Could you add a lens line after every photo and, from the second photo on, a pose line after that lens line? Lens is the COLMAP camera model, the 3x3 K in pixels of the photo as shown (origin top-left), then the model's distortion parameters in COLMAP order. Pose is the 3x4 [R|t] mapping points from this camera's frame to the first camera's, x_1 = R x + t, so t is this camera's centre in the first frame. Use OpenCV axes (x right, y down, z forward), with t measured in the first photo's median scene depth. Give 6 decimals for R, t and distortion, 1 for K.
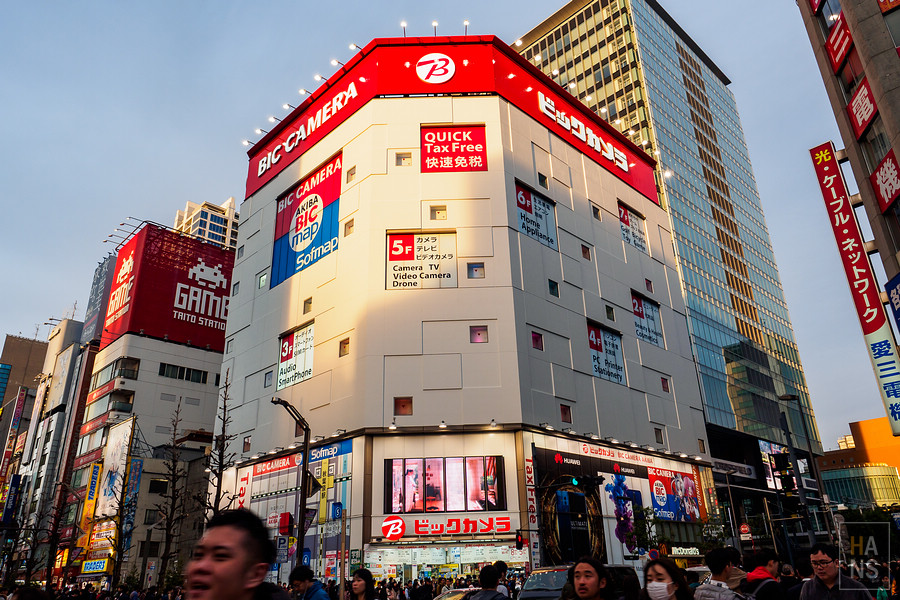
lens RADIAL K [[657.8, 0, 450.0], [0, 657.8, 300.0], [0, 0, 1]] dist [-0.002584, -0.002916]
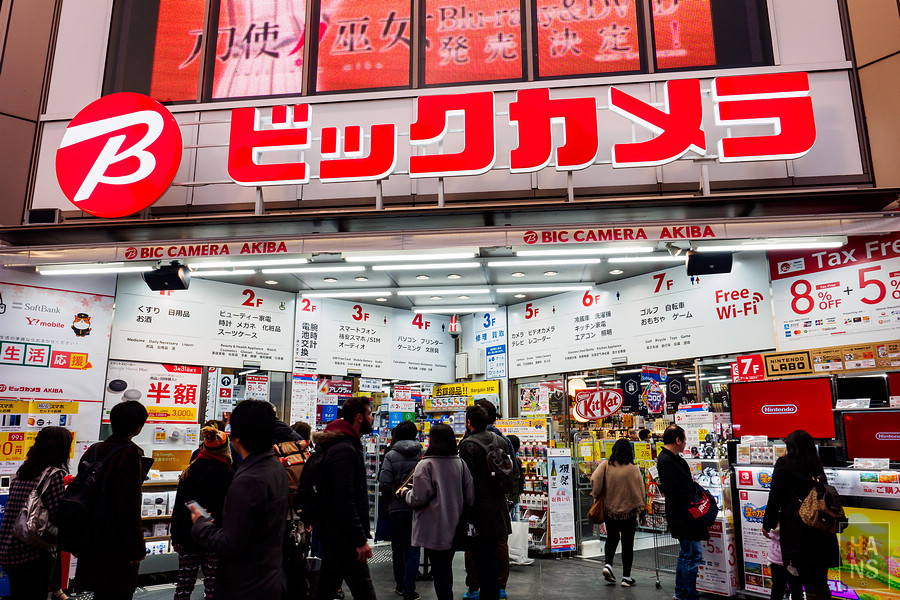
lens RADIAL K [[657.8, 0, 450.0], [0, 657.8, 300.0], [0, 0, 1]] dist [-0.002584, -0.002916]
pose [[0.993296, 0.002880, -0.115559, 0.024249], [0.018551, 0.982761, 0.183945, 0.354282], [0.114097, -0.184856, 0.976120, 0.829391]]
